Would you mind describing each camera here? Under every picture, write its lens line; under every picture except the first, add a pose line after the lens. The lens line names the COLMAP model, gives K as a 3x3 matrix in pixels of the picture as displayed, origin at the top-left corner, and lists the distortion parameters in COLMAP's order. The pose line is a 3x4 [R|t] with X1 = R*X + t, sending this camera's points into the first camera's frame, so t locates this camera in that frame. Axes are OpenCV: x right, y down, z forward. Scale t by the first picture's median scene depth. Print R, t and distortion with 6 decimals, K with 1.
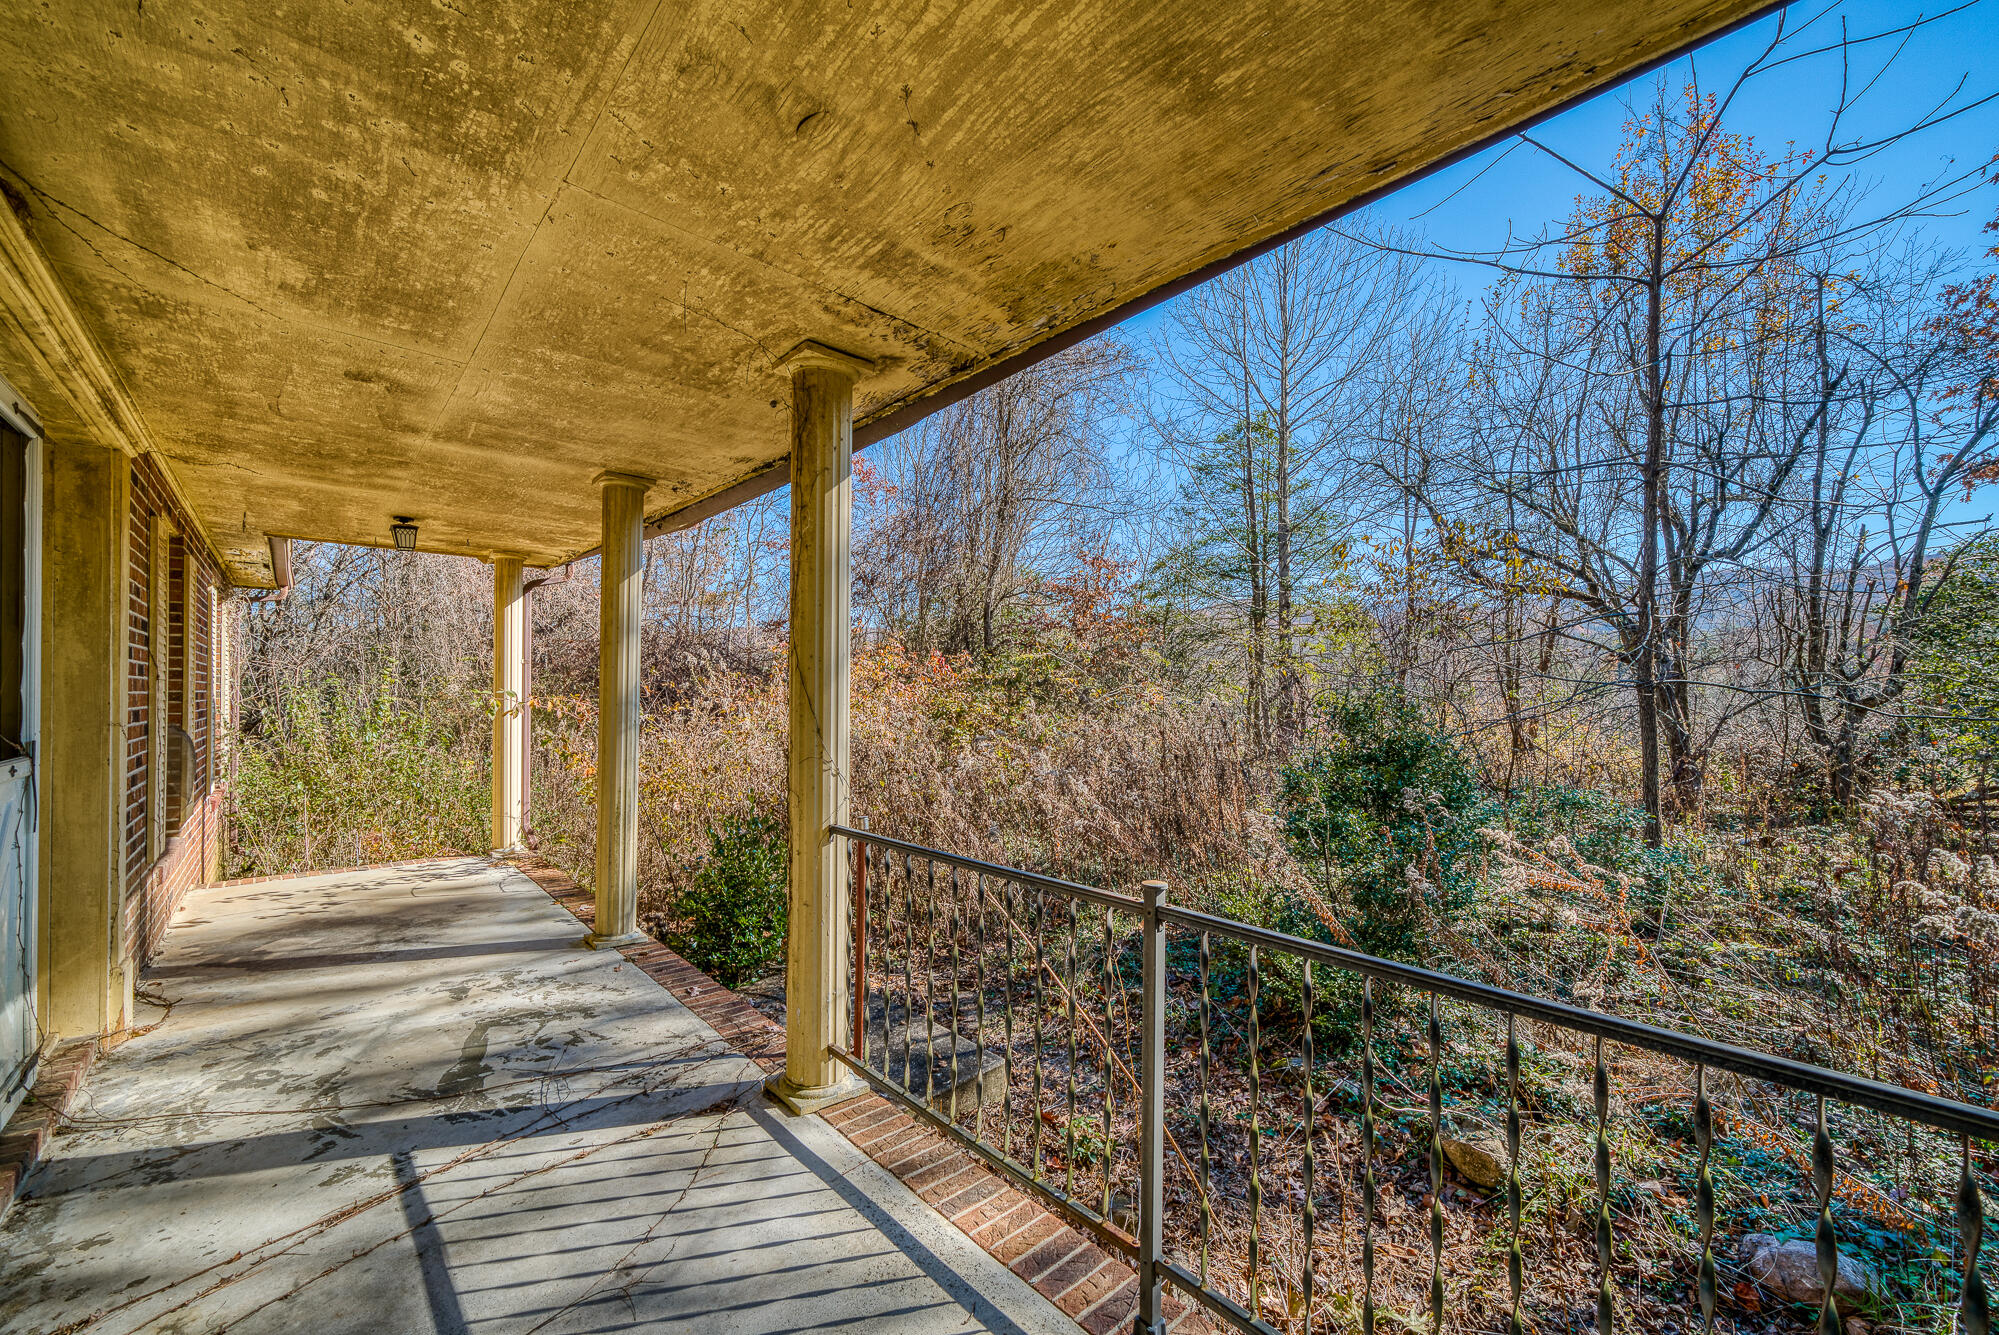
lens RADIAL K [[783.3, 0, 993.8], [0, 783.3, 679.3], [0, 0, 1]] dist [0.002819, 0.000372]
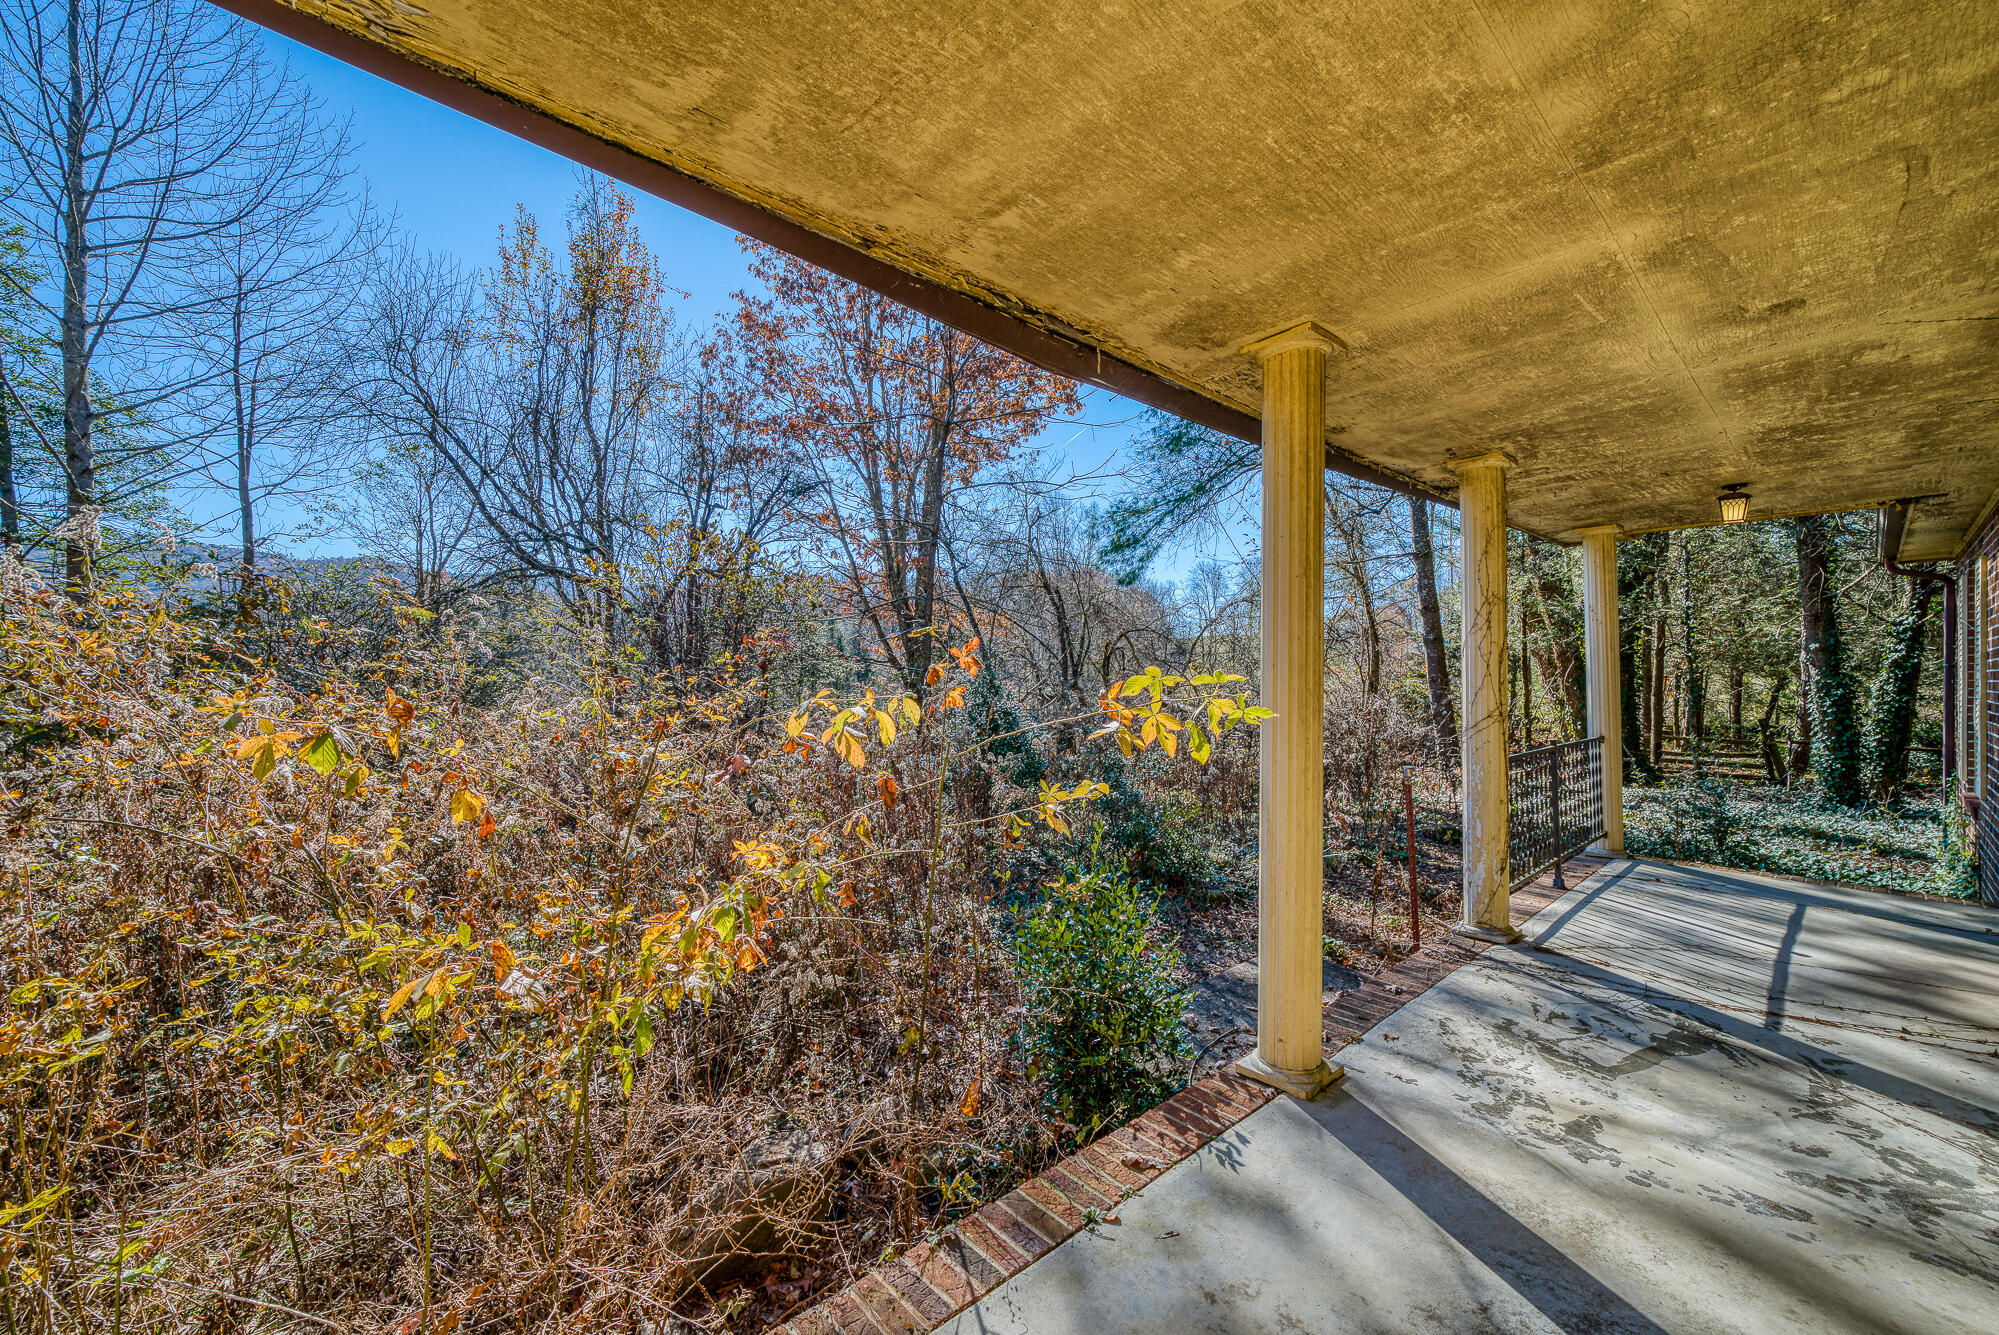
lens RADIAL K [[783.3, 0, 996.1], [0, 783.3, 678.0], [0, 0, 1]] dist [0.002819, 0.000372]
pose [[-0.004172, -0.000402, 0.999991, -1.784304], [-0.012820, 0.999918, 0.000348, 0.029922], [-0.999909, -0.012818, -0.004177, 1.996156]]
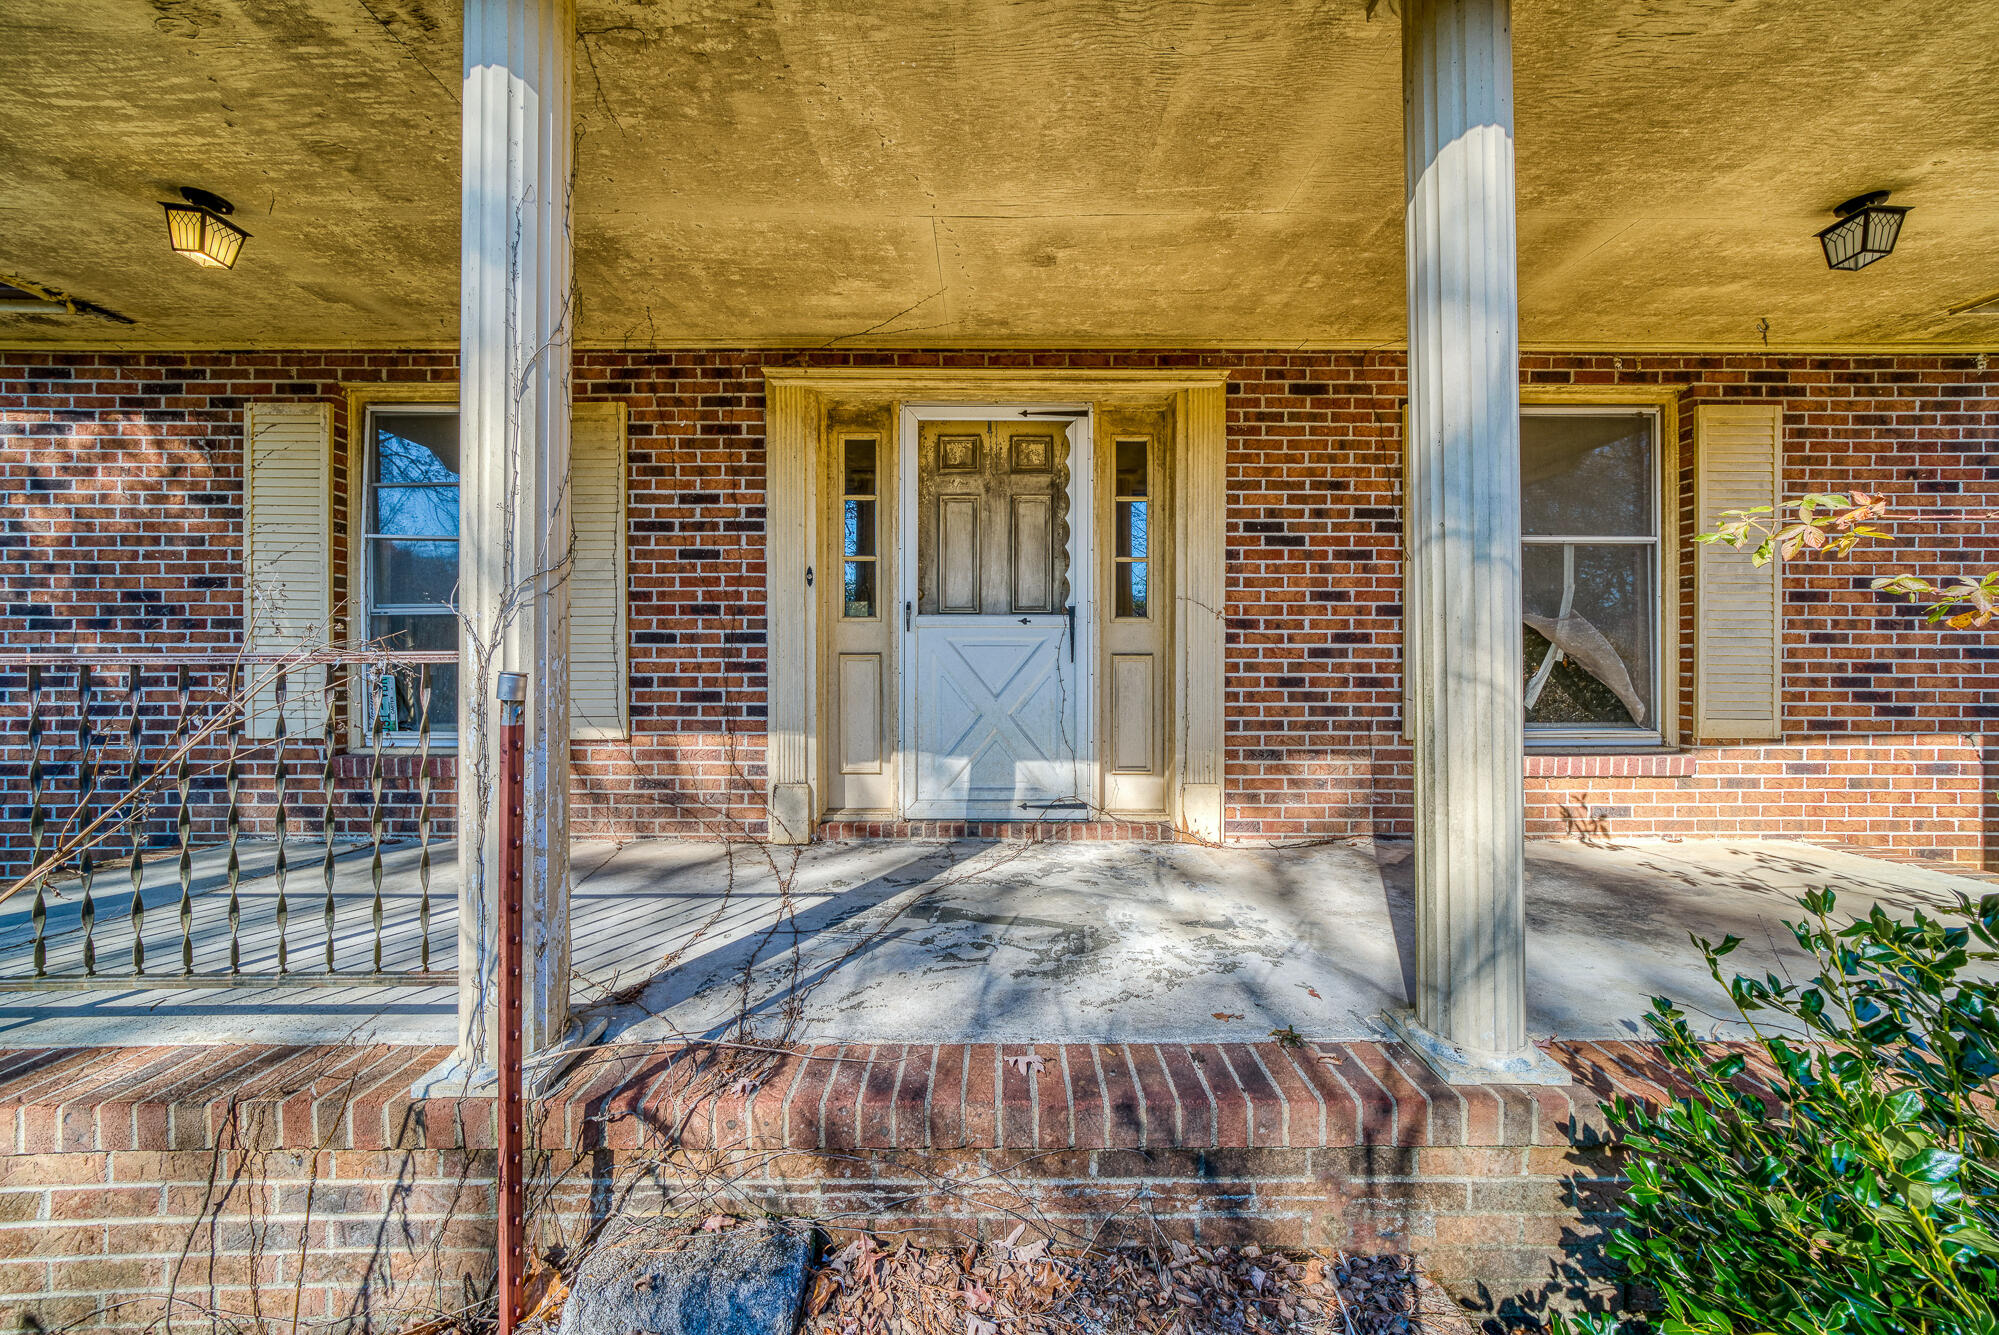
lens RADIAL K [[684.2, 0, 1004.1], [0, 684.2, 660.1], [0, 0, 1]] dist [-0.007917, -0.000062]
pose [[-0.658977, -0.005618, -0.752142, -0.069914], [0.008547, 0.999852, -0.014956, 0.203001], [0.752115, -0.016284, -0.658831, 1.697603]]
